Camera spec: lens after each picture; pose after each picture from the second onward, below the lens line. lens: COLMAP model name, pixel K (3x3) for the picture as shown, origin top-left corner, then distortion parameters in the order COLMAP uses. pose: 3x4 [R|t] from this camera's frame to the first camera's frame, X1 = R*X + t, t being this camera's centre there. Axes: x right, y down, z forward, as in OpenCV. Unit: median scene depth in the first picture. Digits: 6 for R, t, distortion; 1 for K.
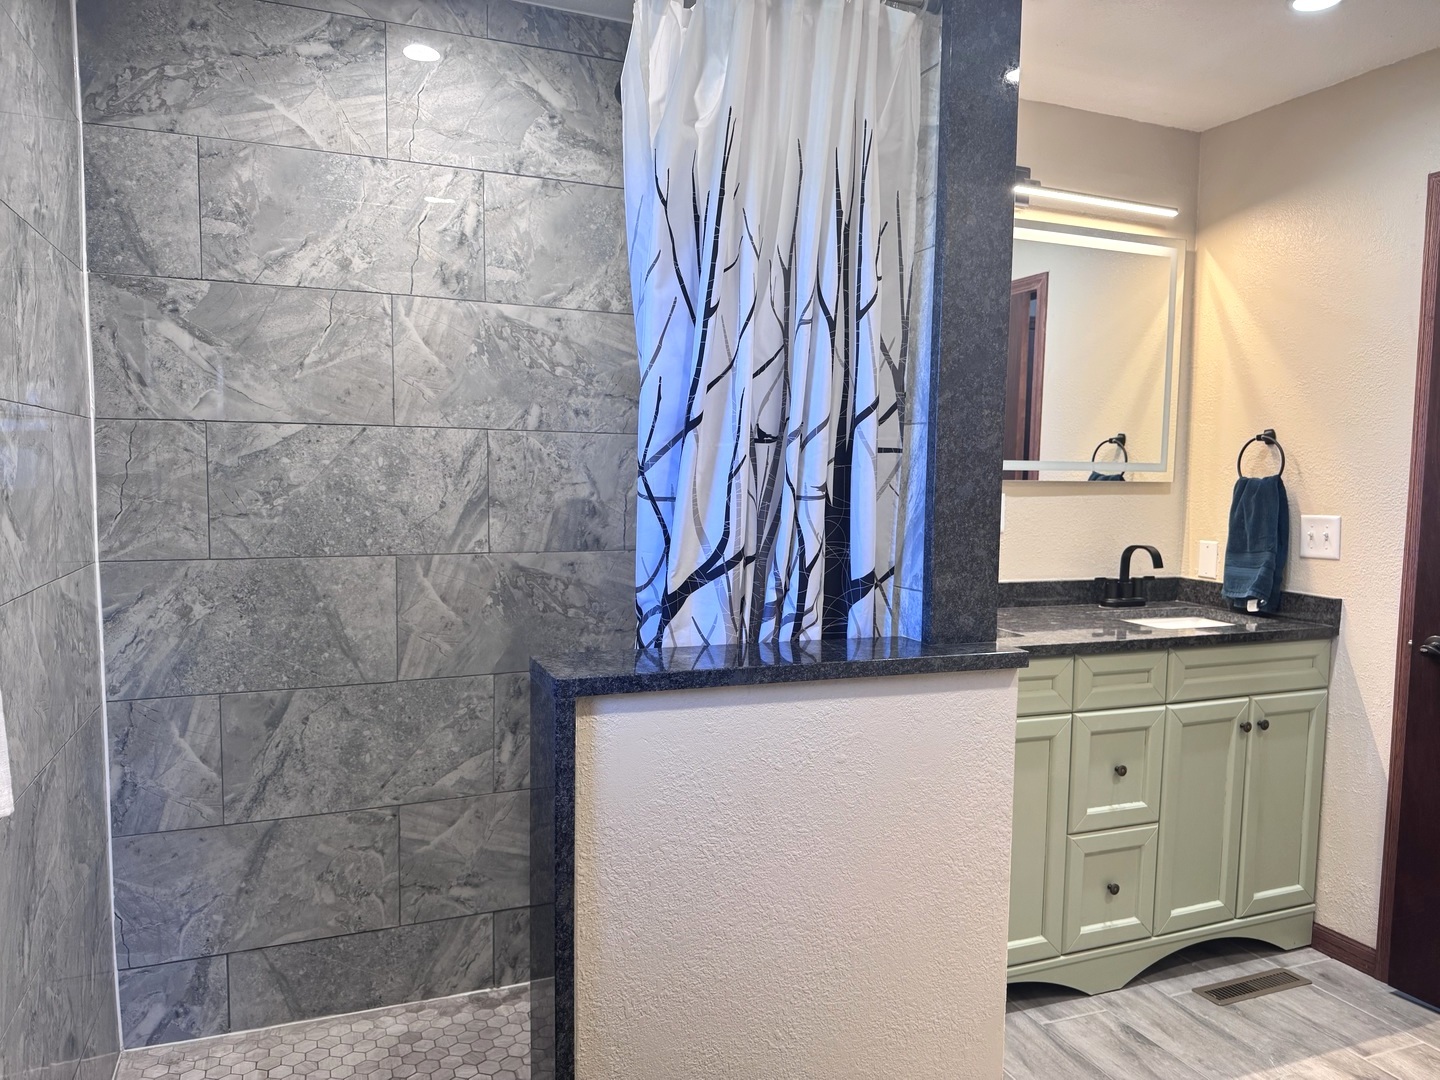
lens RADIAL K [[1004.1, 0, 716.4], [0, 1004.1, 542.3], [0, 0, 1]] dist [0.009339, -0.023403]
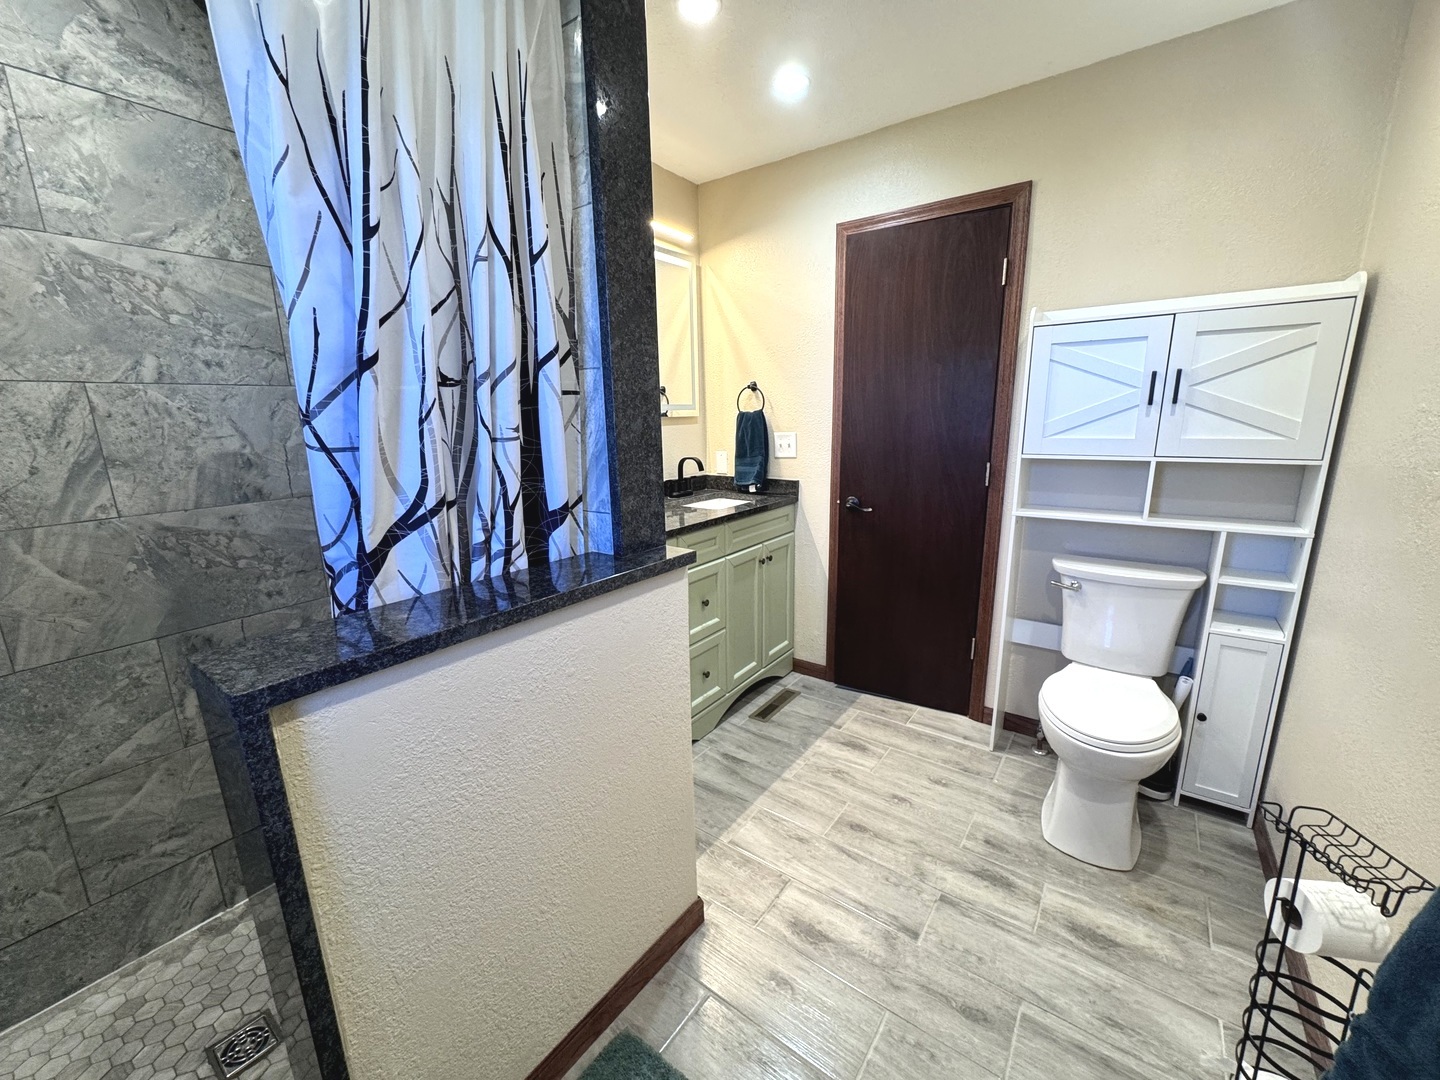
lens RADIAL K [[566.8, 0, 720.0], [0, 566.8, 540.0], [0, 0, 1]] dist [-0.016601, 0.002205]
pose [[0.839851, -0.147072, 0.522513, -0.029426], [0.069552, 0.983818, 0.165123, -0.015714], [-0.538342, -0.102336, 0.836490, 0.258122]]
